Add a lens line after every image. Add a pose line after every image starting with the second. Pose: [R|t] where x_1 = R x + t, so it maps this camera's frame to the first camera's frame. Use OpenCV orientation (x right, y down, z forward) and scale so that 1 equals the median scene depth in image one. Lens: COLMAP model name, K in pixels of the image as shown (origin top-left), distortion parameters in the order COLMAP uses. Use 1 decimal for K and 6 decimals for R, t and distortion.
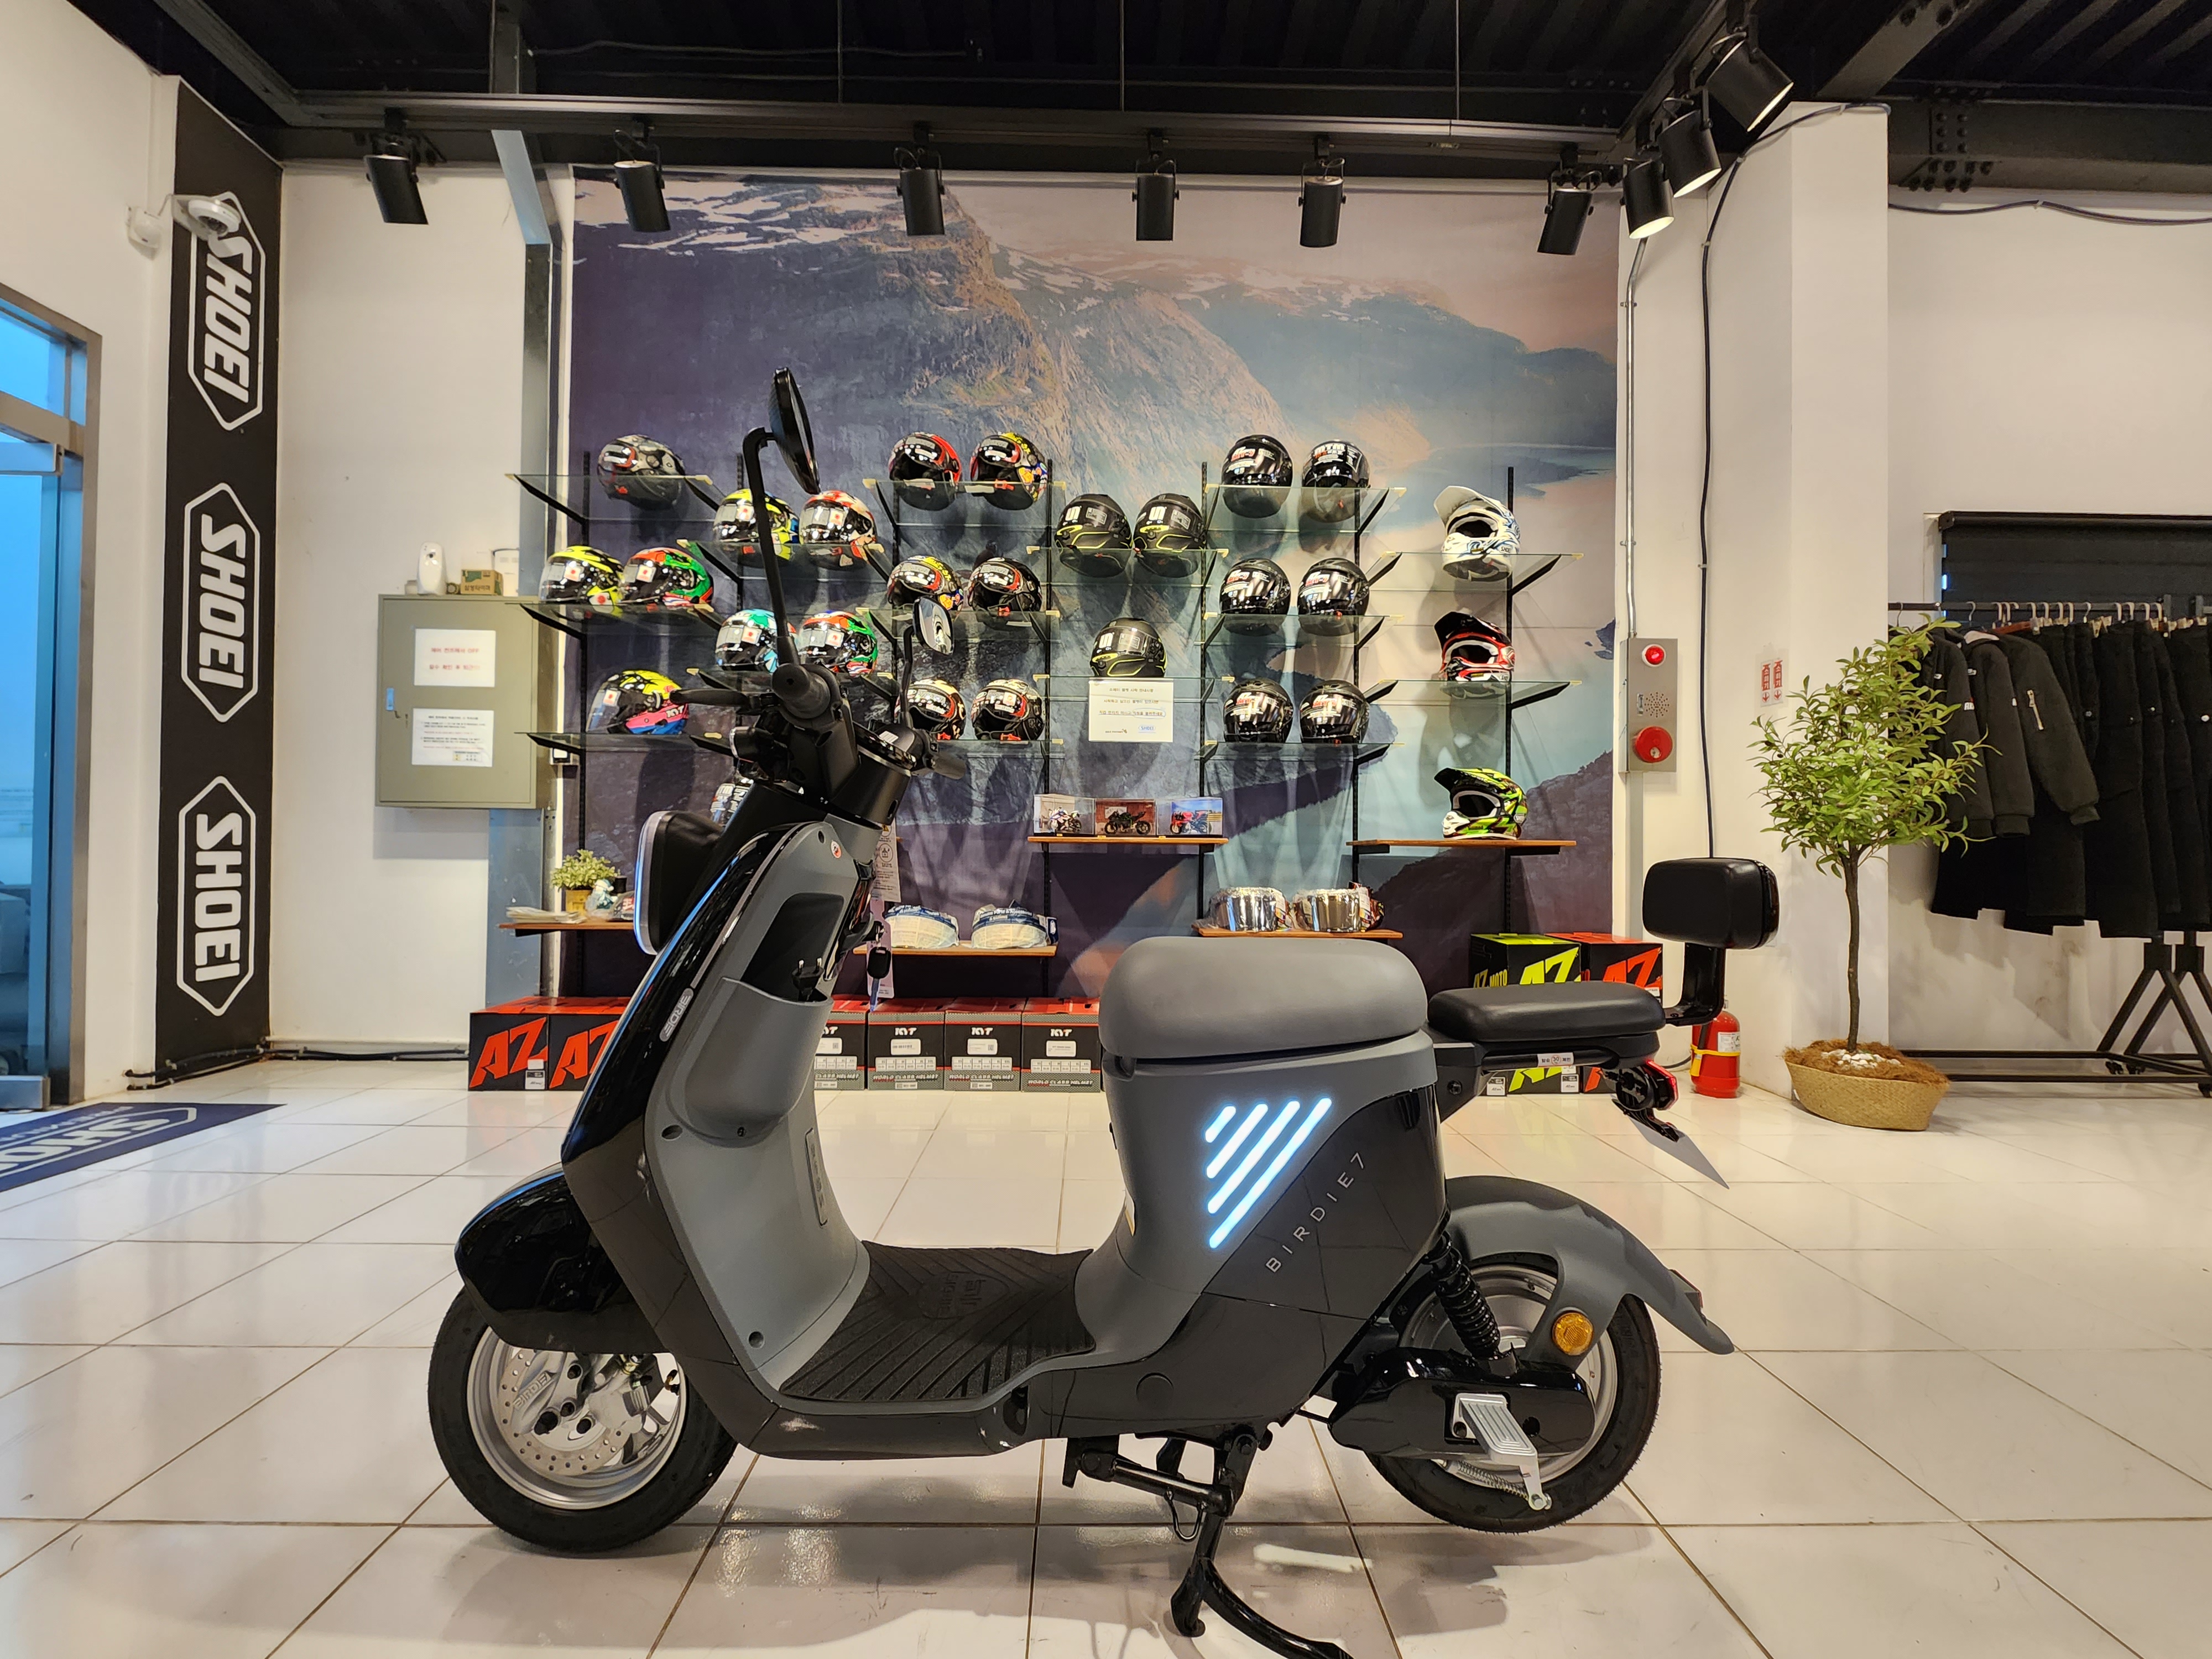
lens RADIAL K [[912.7, 0, 1102.0], [0, 912.7, 843.3], [0, 0, 1]] dist [0.004138, -0.003863]
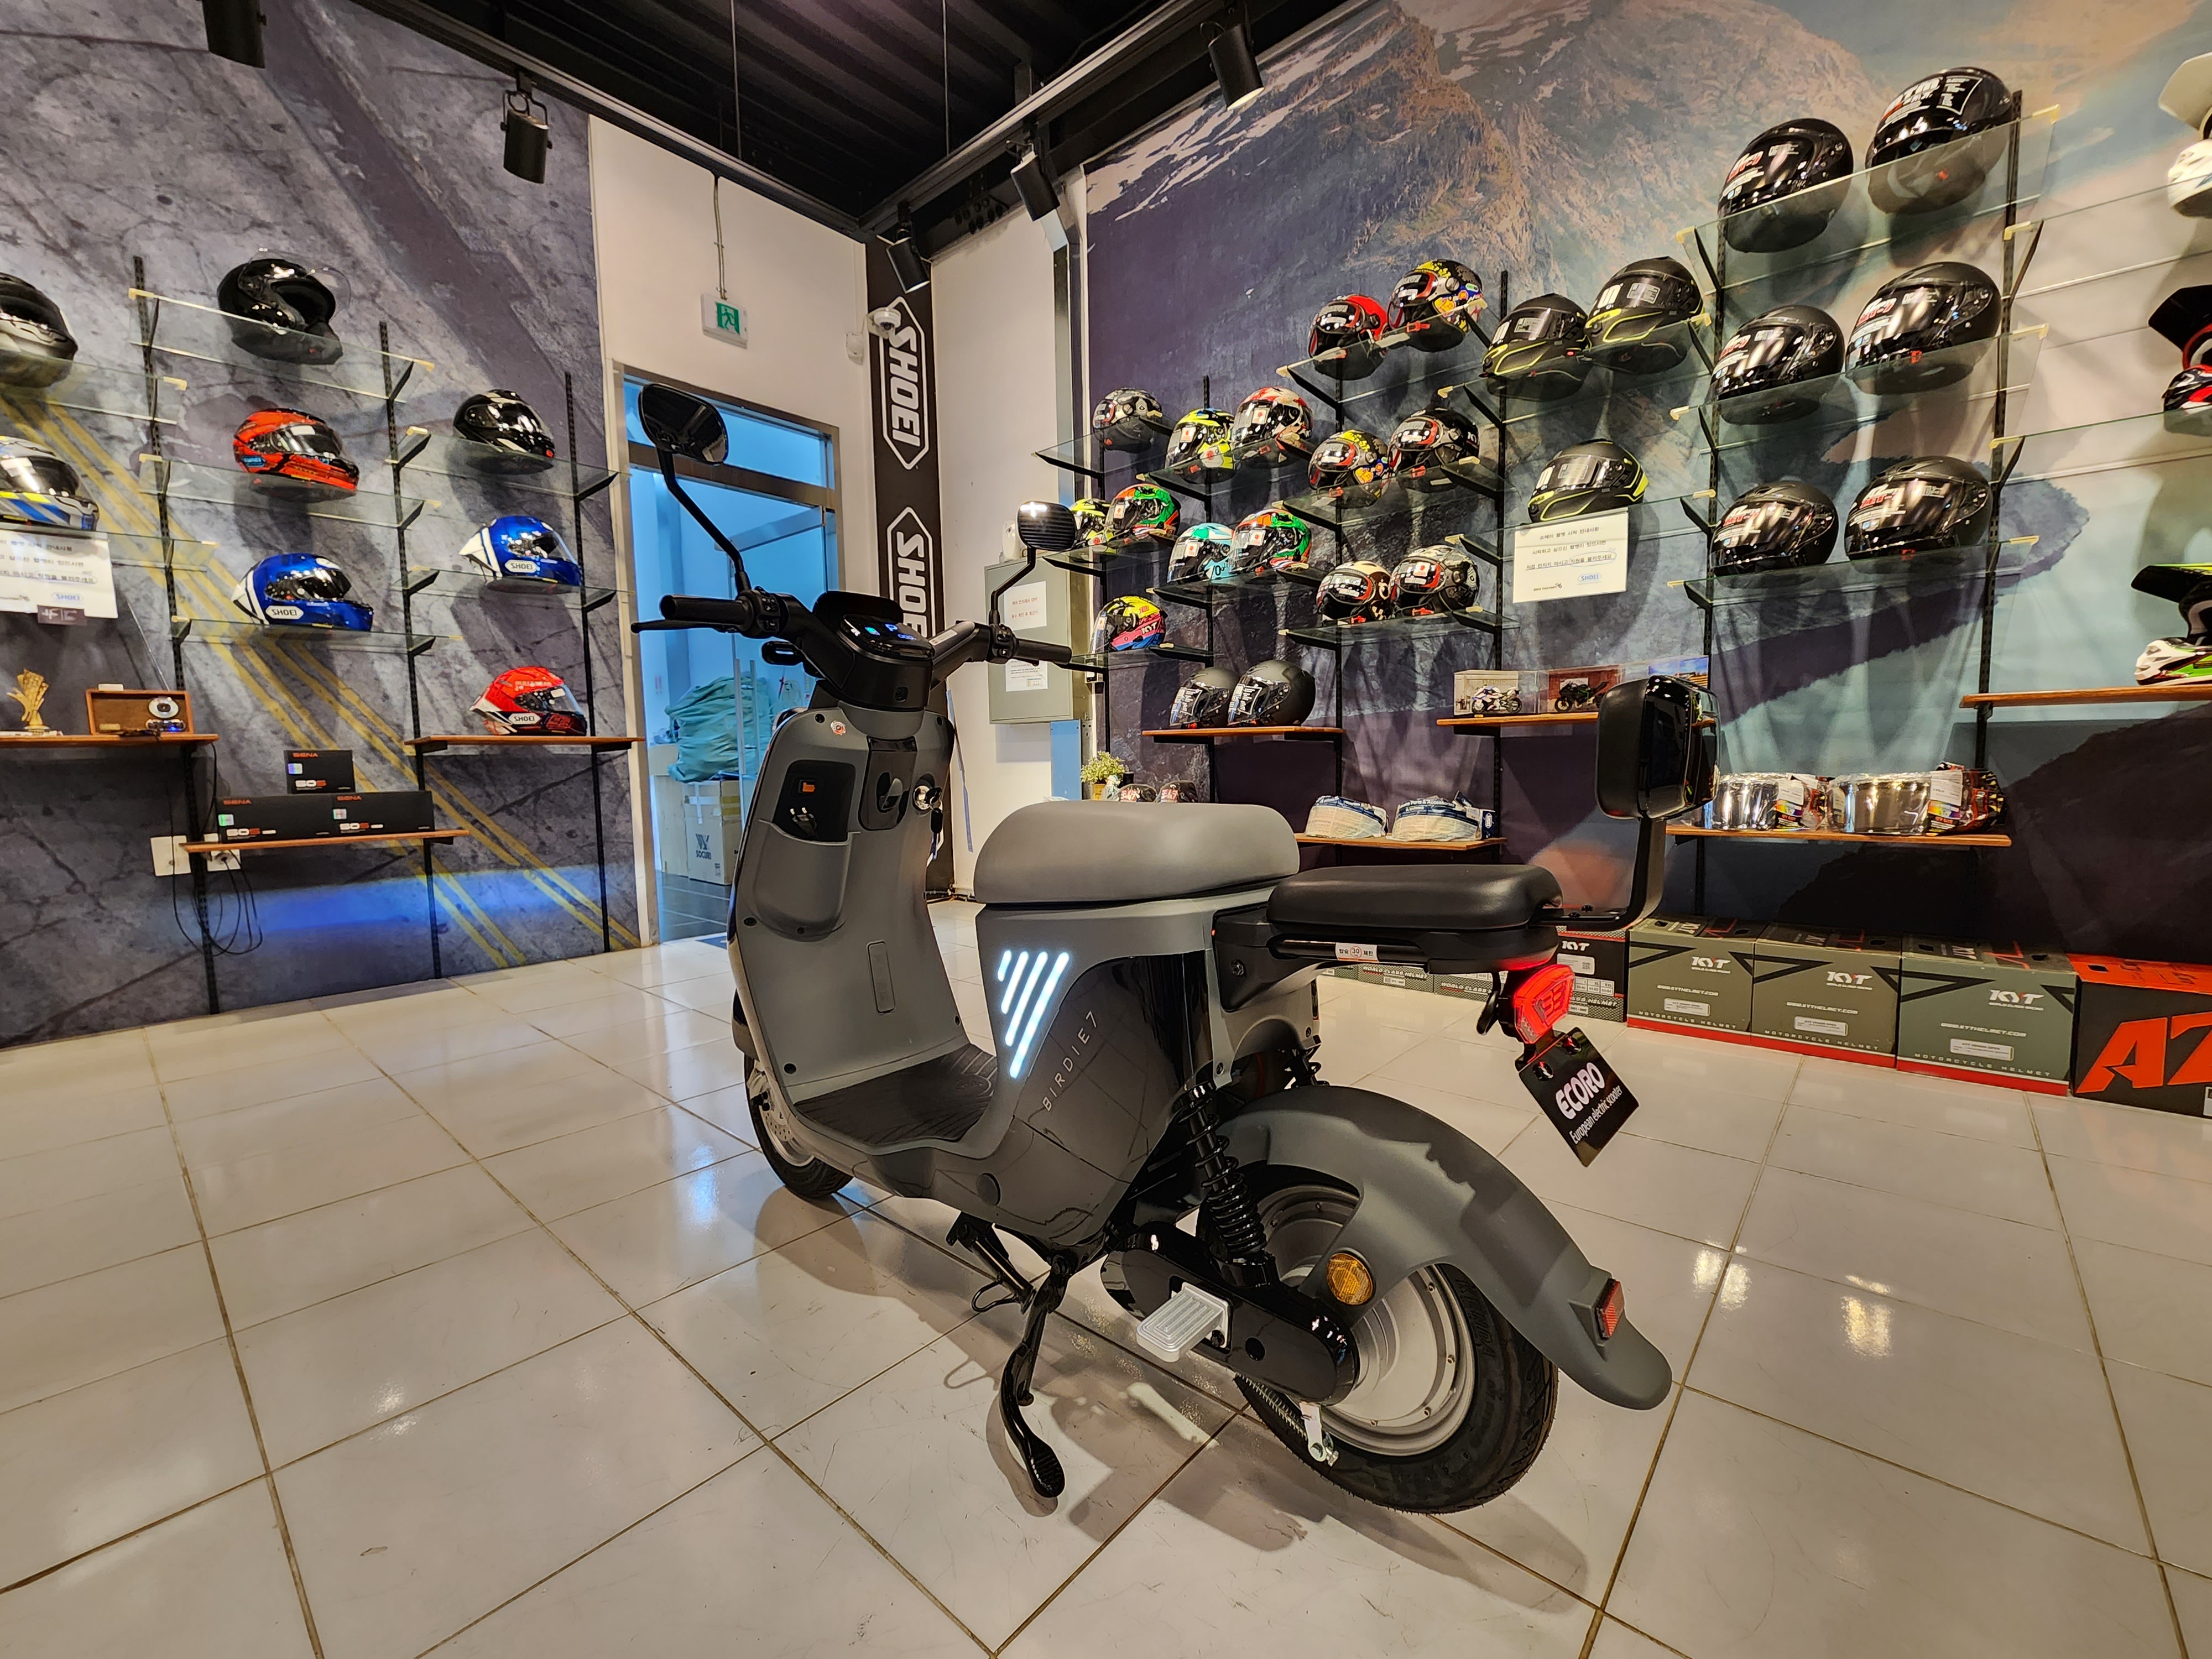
lens RADIAL K [[912.7, 0, 1104.7], [0, 912.7, 840.7], [0, 0, 1]] dist [0.004138, -0.003863]
pose [[0.737273, 0.034924, -0.674692, 0.267299], [0.031826, 0.995759, 0.086322, 0.021692], [0.674845, -0.085115, 0.733035, 0.086530]]
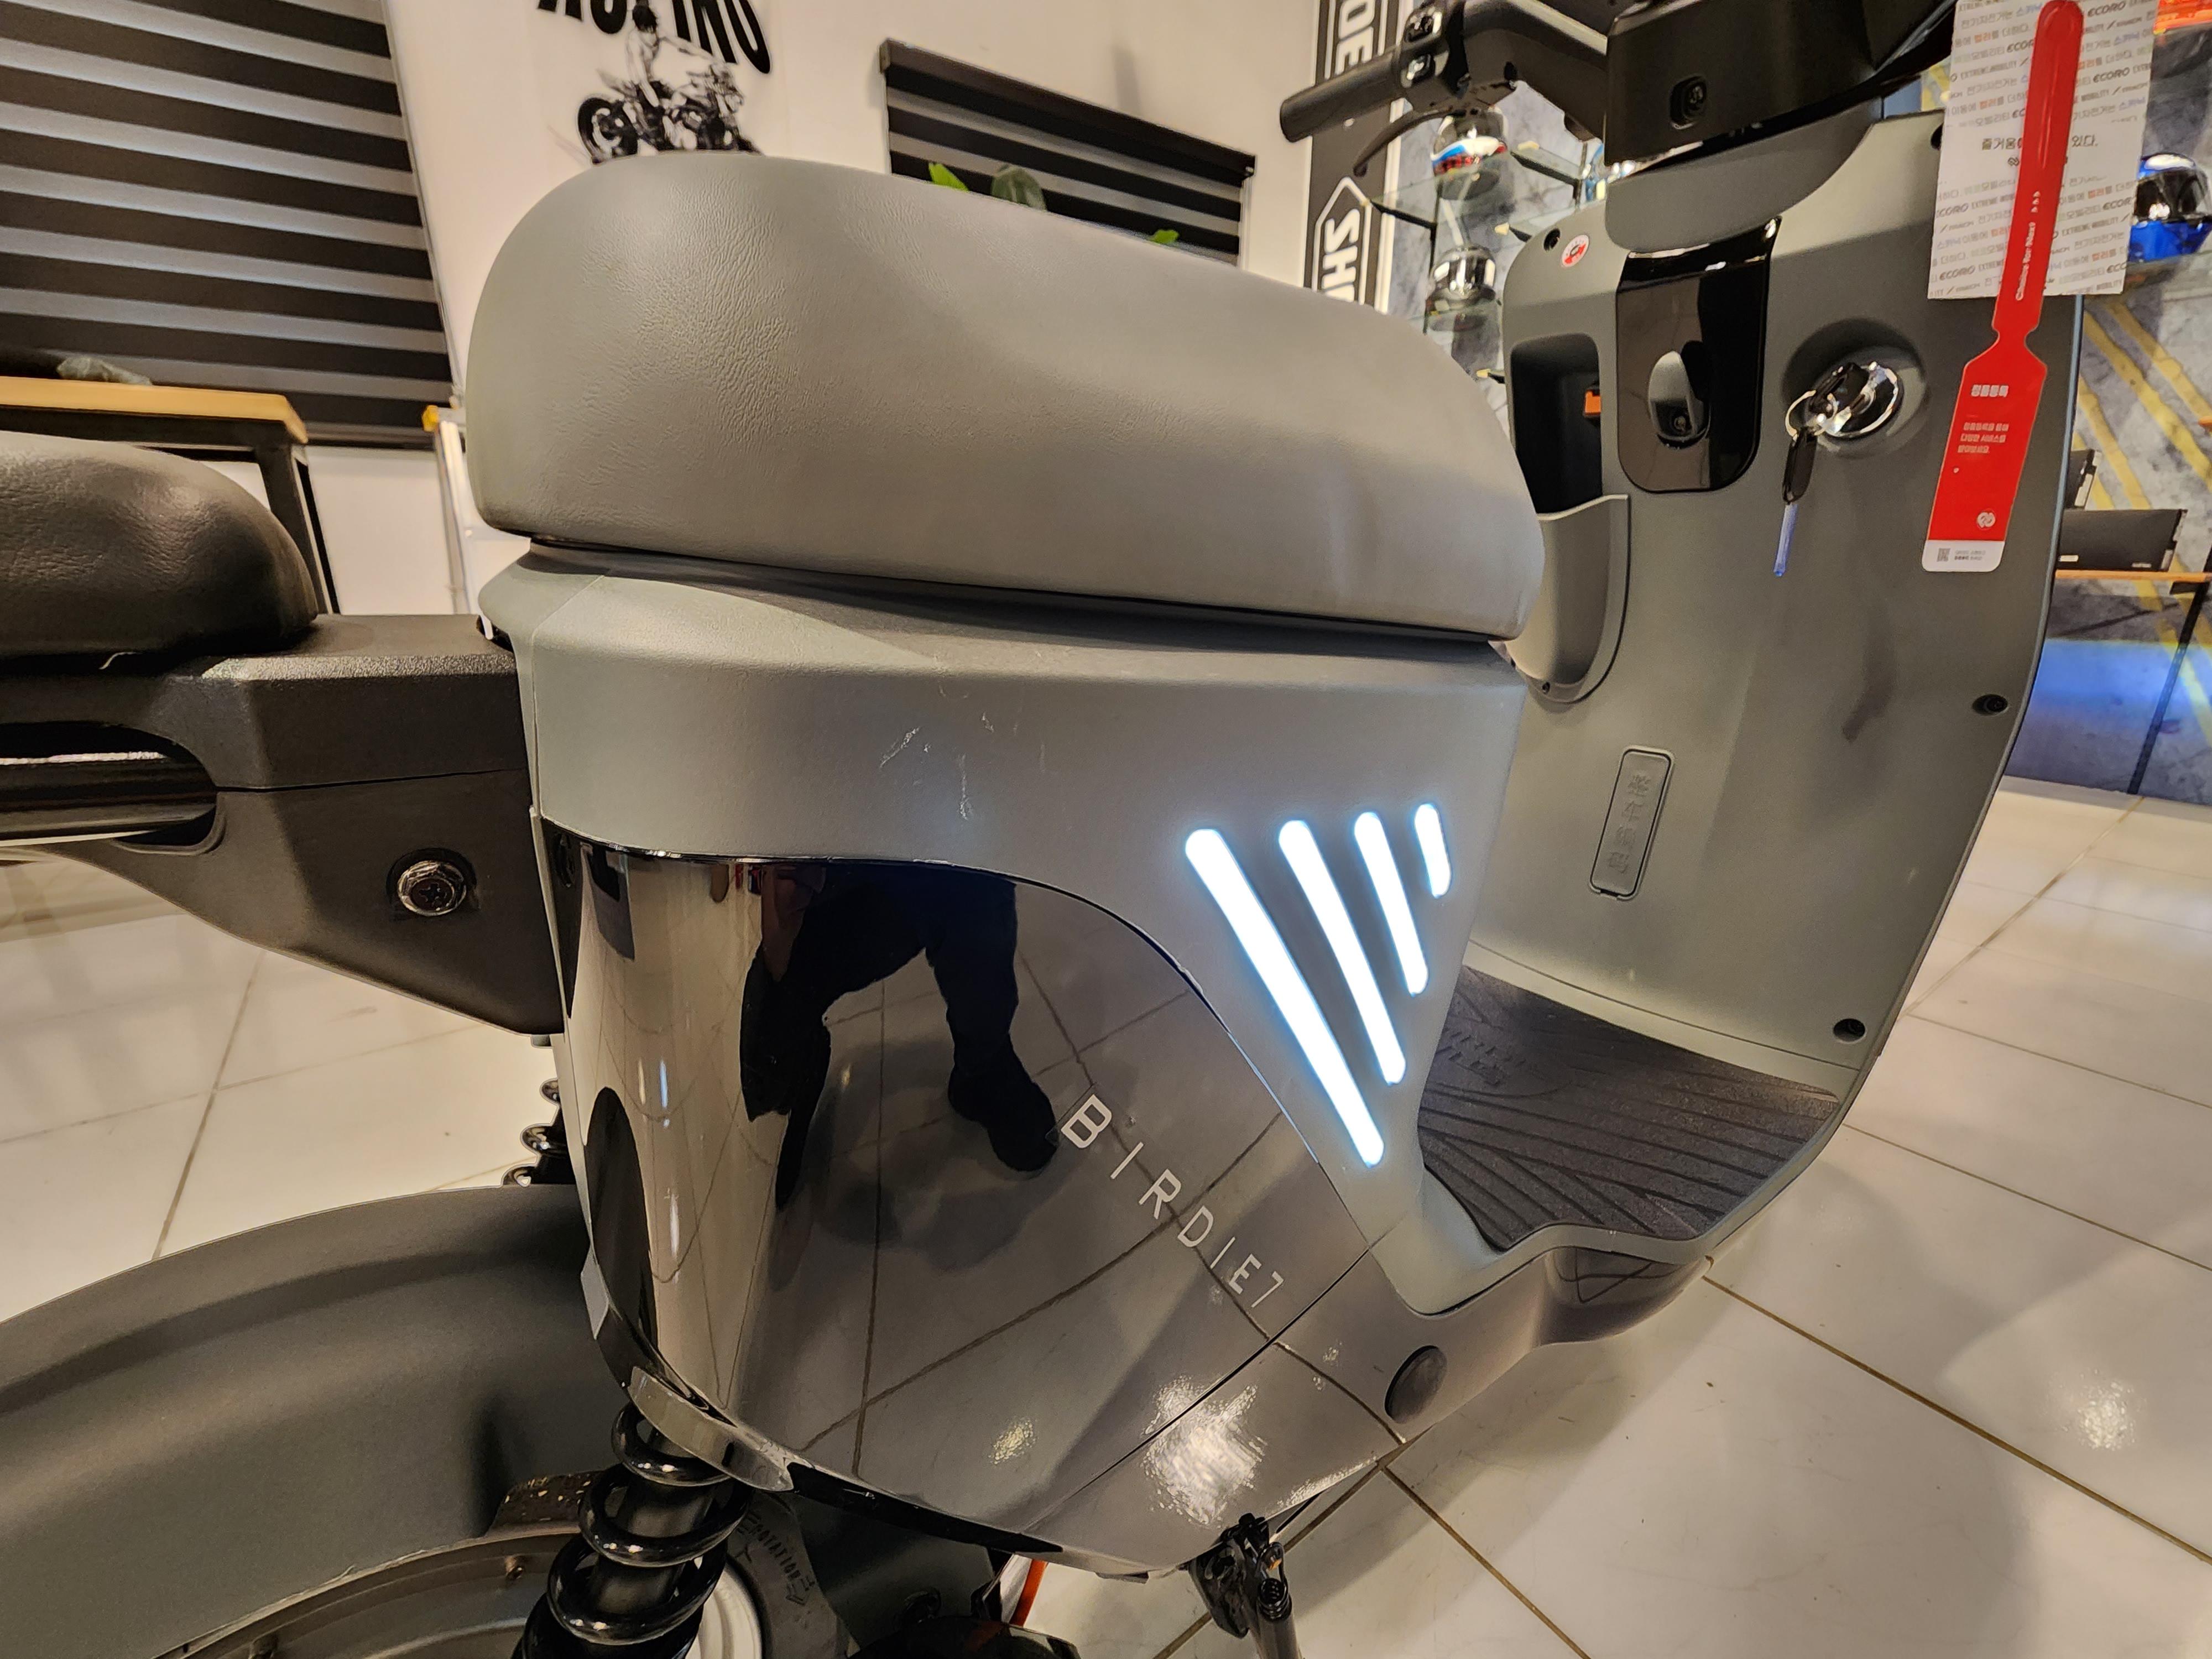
lens RADIAL K [[912.7, 0, 1097.9], [0, 912.7, 848.3], [0, 0, 1]] dist [0.004138, -0.003863]
pose [[-0.823085, 0.169661, -0.541984, 0.111939], [-0.002075, 0.953429, 0.301609, 0.063369], [0.567915, 0.249375, -0.784401, 0.423927]]
